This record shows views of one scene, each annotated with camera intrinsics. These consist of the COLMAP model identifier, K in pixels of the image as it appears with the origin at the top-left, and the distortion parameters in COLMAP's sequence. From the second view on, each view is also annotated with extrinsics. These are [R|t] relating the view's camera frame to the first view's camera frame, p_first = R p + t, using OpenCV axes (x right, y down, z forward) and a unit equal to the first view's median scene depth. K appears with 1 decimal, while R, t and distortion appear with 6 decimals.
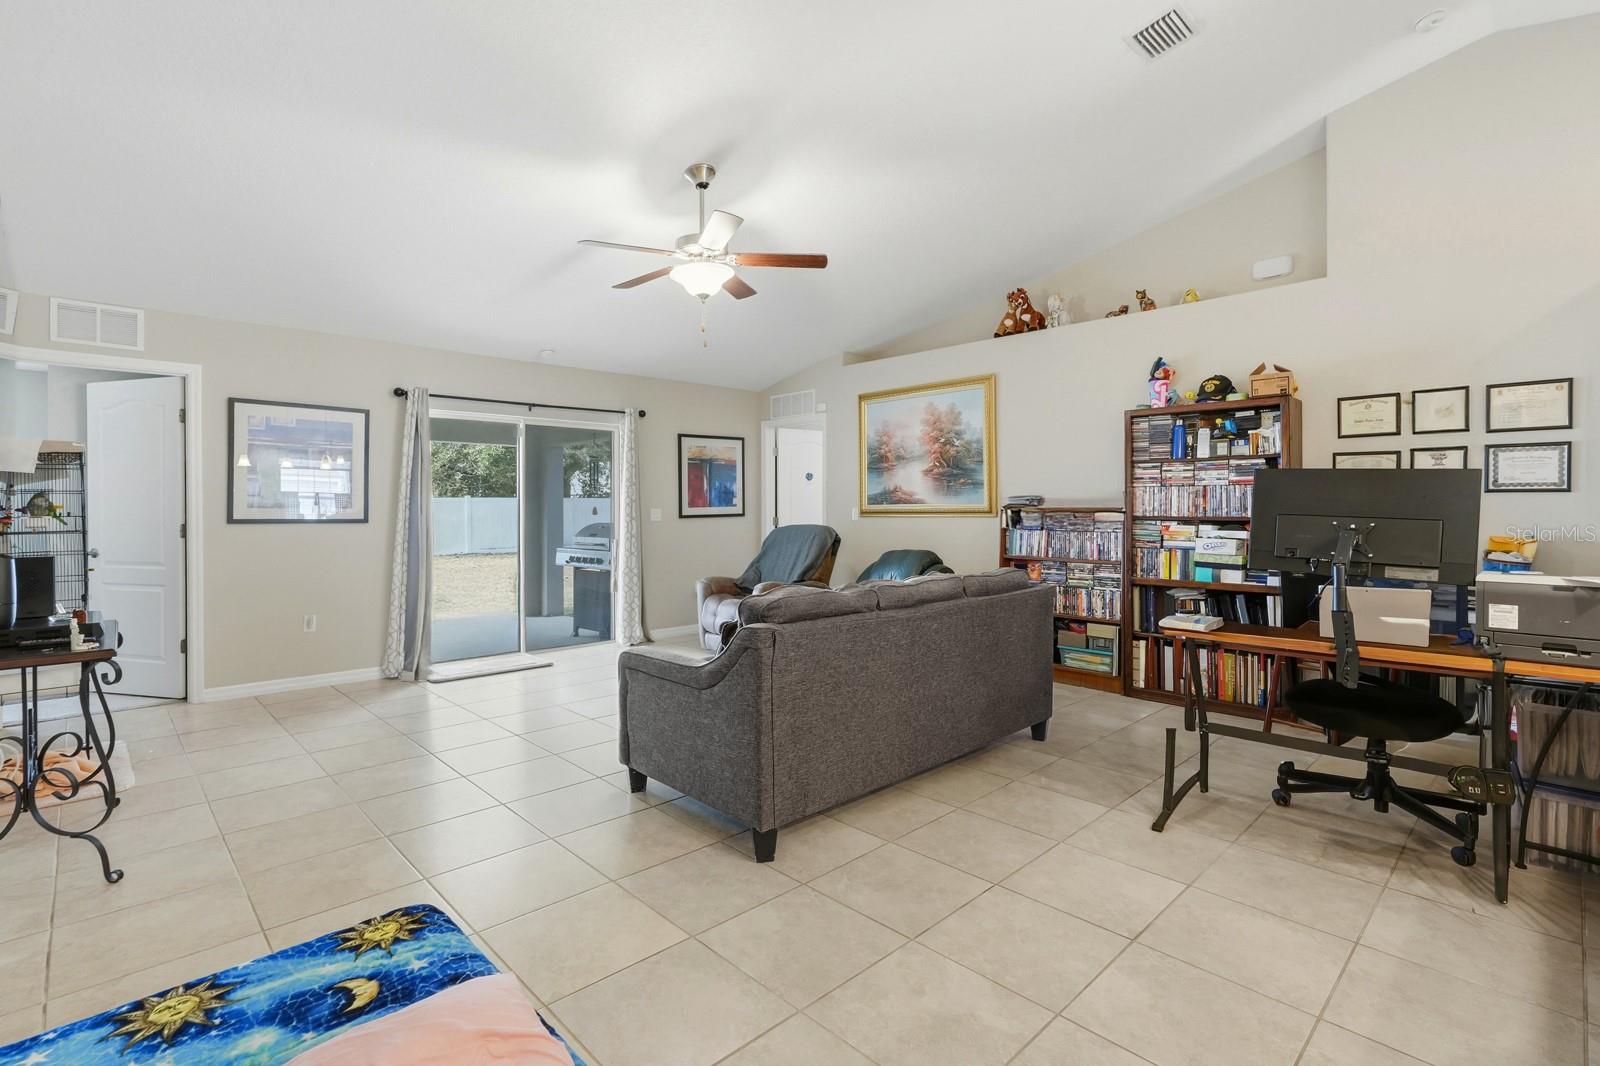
lens RADIAL K [[740.9, 0, 796.7], [0, 740.9, 515.4], [0, 0, 1]] dist [-0.012436, 0.002042]
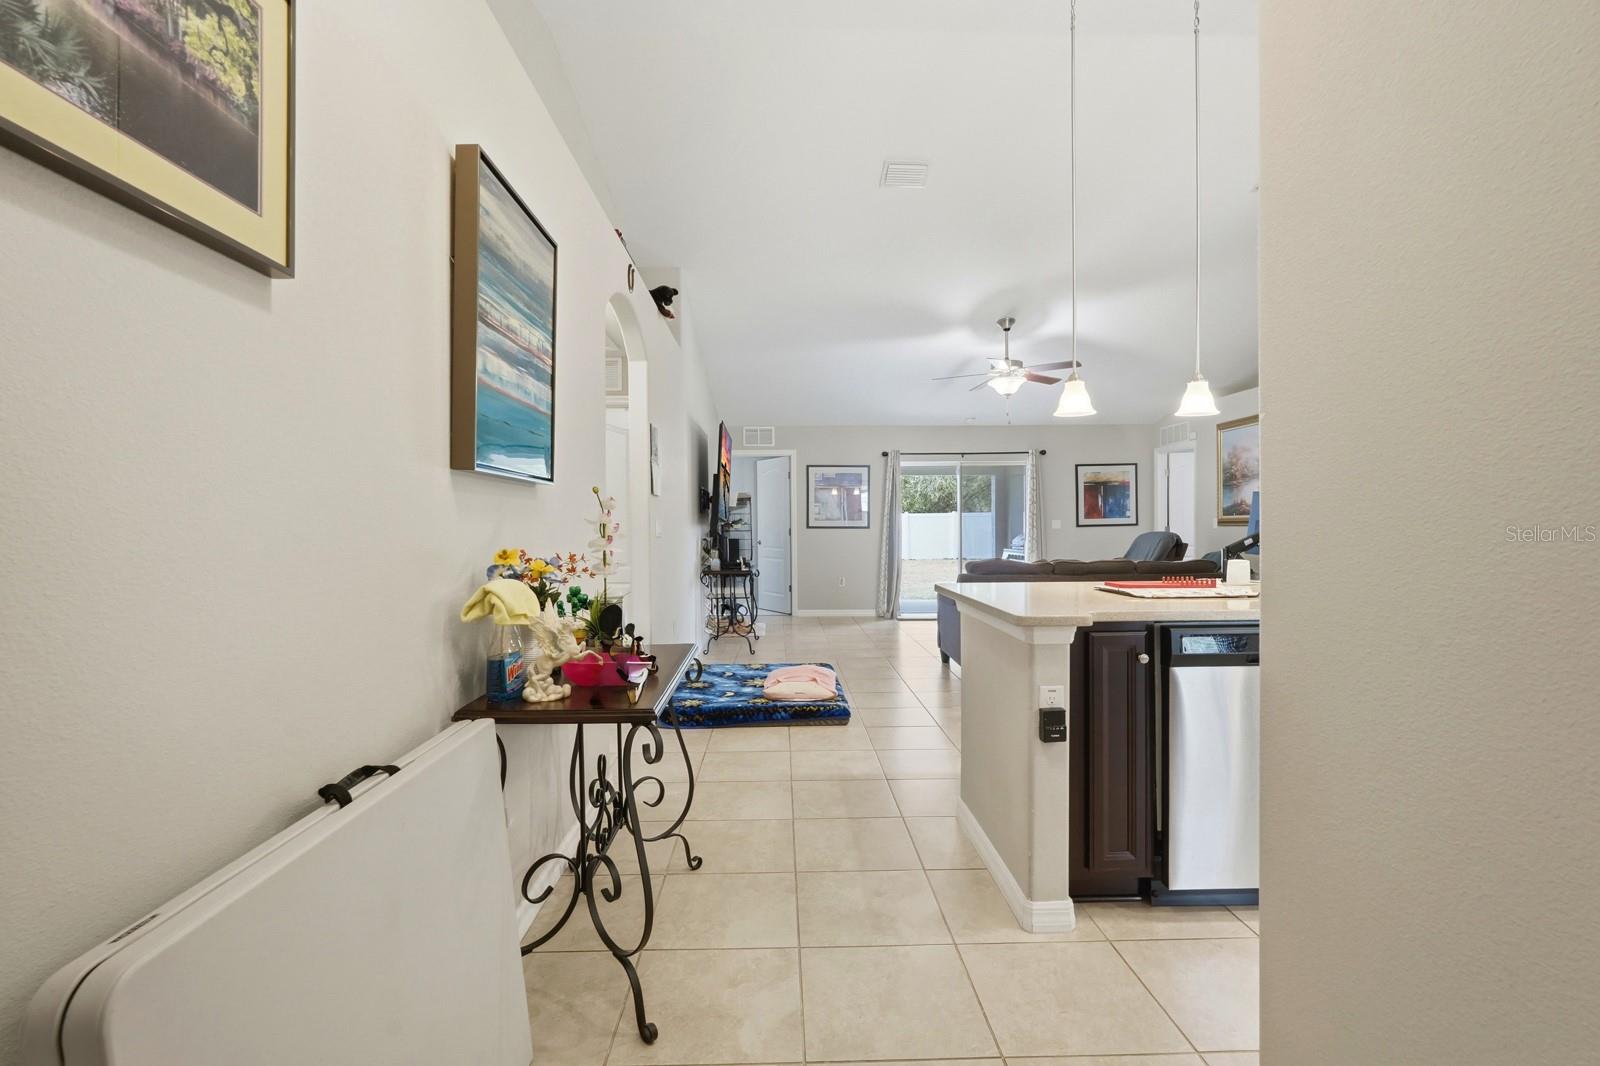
lens RADIAL K [[725.1, 0, 803.0], [0, 725.1, 534.2], [0, 0, 1]] dist [-0.014486, 0.006139]
pose [[0.740585, 0.007334, -0.671923, 0.431059], [-0.002283, 0.999962, 0.008398, 0.008501], [0.671959, -0.004686, 0.740573, -0.368715]]
